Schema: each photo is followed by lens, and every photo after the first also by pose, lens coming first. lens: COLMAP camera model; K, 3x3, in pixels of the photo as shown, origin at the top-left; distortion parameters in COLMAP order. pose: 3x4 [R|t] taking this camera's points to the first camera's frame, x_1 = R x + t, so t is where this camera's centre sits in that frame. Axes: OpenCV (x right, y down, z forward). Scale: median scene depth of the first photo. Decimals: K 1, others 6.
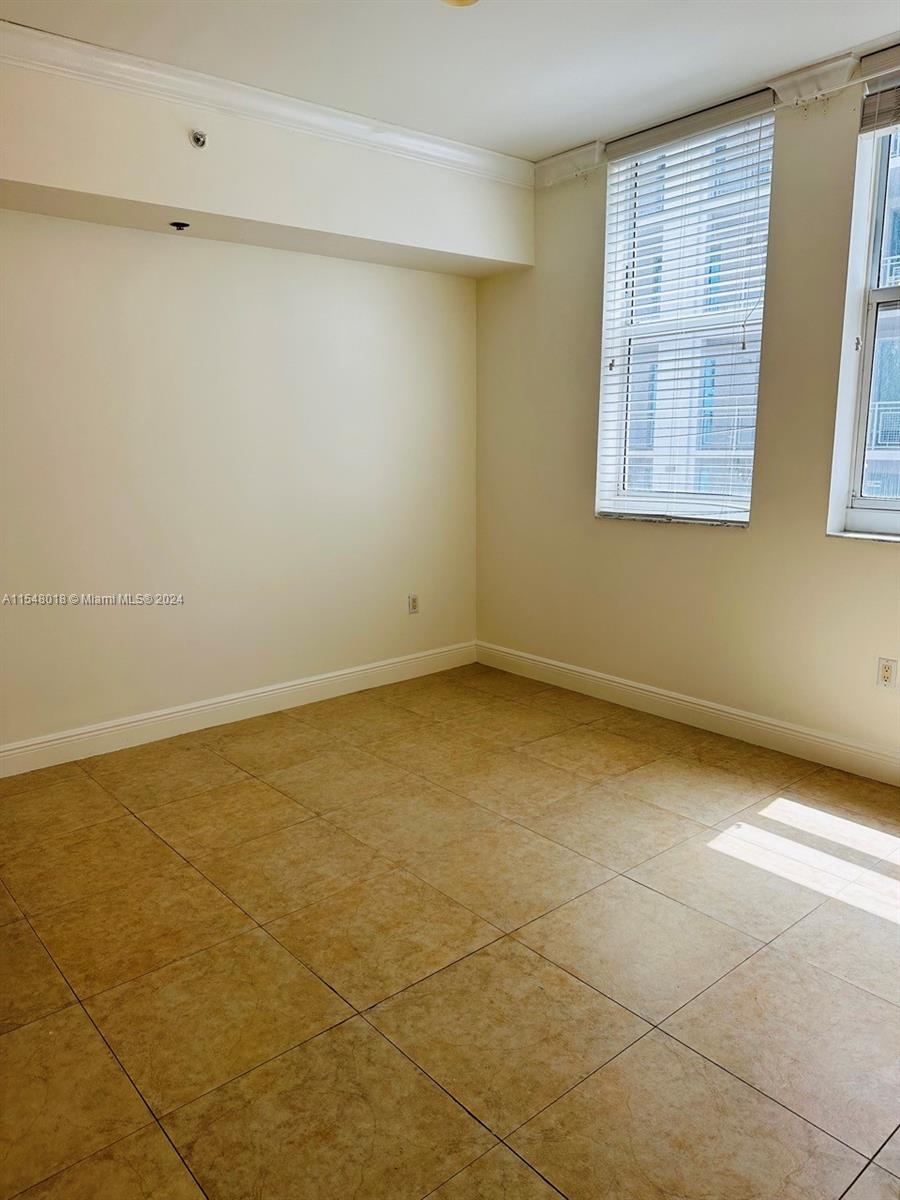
lens RADIAL K [[794.7, 0, 450.0], [0, 794.7, 600.0], [0, 0, 1]] dist [0.104696, -0.129442]
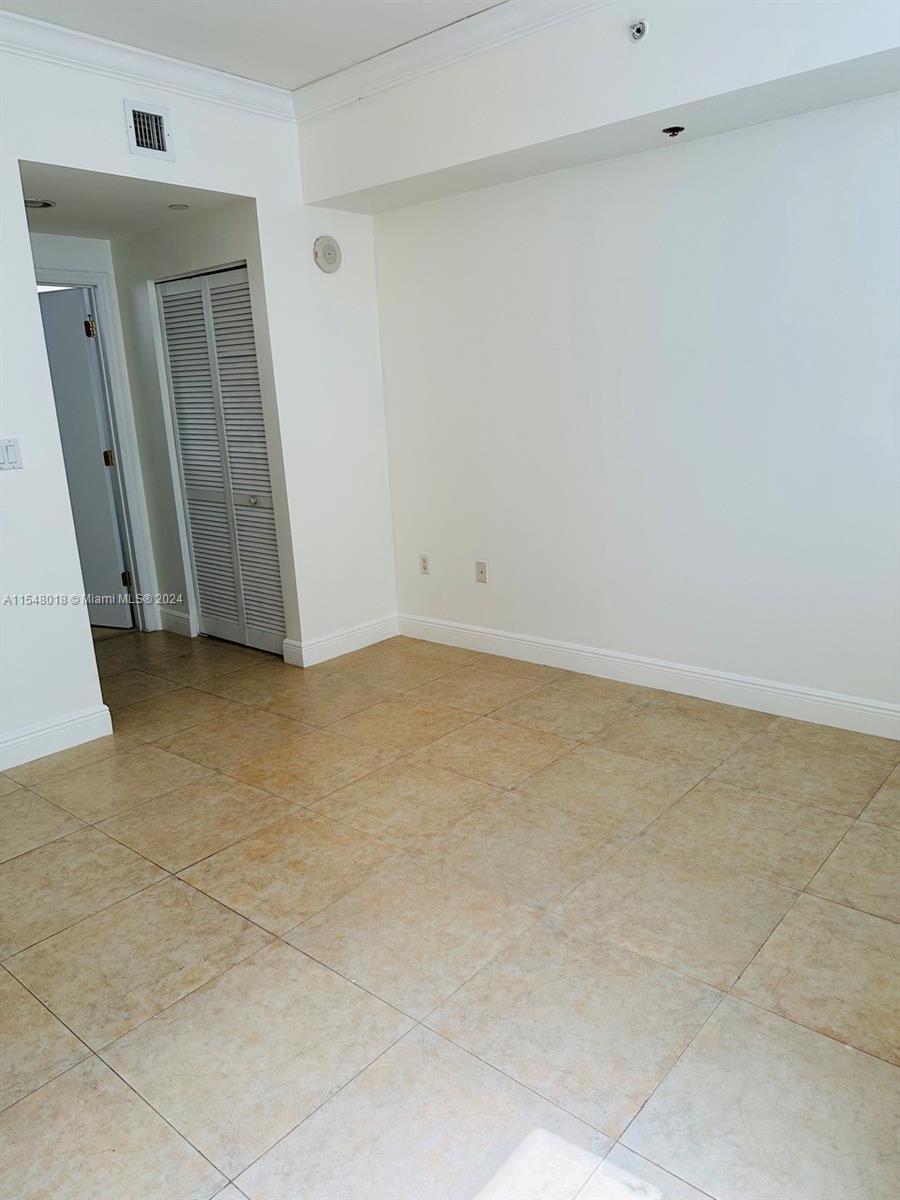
lens RADIAL K [[818.8, 0, 450.0], [0, 818.8, 600.0], [0, 0, 1]] dist [0.111911, -0.167855]
pose [[0.199454, 0.249547, -0.947599, 0.676051], [-0.156046, 0.962778, 0.220699, -0.146588], [0.967403, 0.103849, 0.230971, 0.685672]]
